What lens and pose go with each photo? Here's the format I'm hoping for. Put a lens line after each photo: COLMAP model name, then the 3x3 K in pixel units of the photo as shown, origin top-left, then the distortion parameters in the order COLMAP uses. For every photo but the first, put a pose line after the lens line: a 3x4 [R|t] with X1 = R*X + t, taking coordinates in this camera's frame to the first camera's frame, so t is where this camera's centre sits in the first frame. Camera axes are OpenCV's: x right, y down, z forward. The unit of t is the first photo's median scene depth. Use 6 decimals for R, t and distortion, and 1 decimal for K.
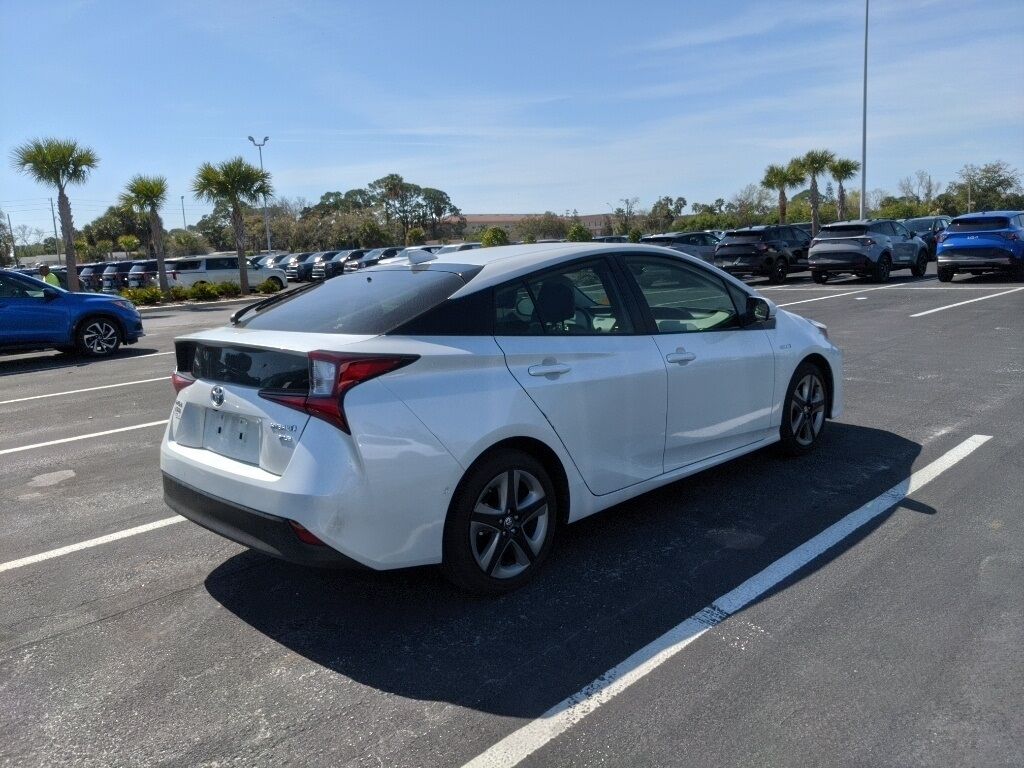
lens RADIAL K [[807.0, 0, 519.9], [0, 807.0, 384.8], [0, 0, 1]] dist [0.050831, -0.084406]
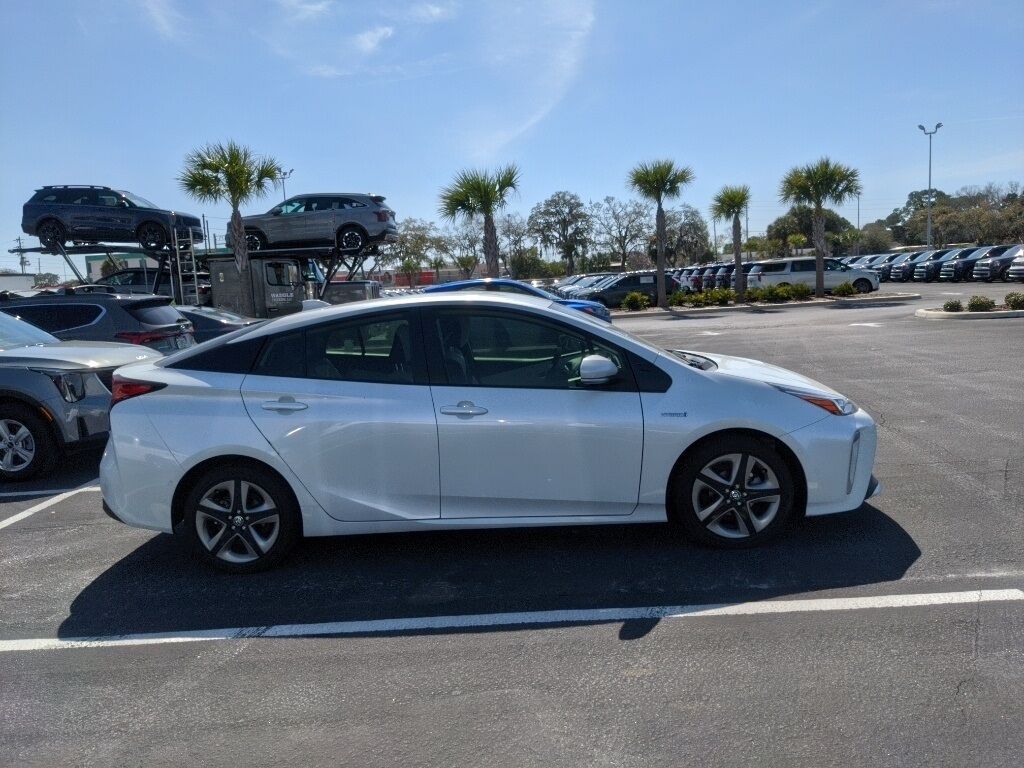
lens RADIAL K [[807.0, 0, 519.9], [0, 807.0, 384.8], [0, 0, 1]] dist [0.050831, -0.084406]
pose [[0.682277, 0.104876, -0.723533, 0.170488], [-0.098772, 0.993807, 0.050912, -0.021760], [0.724391, 0.036728, 0.688410, 0.060486]]
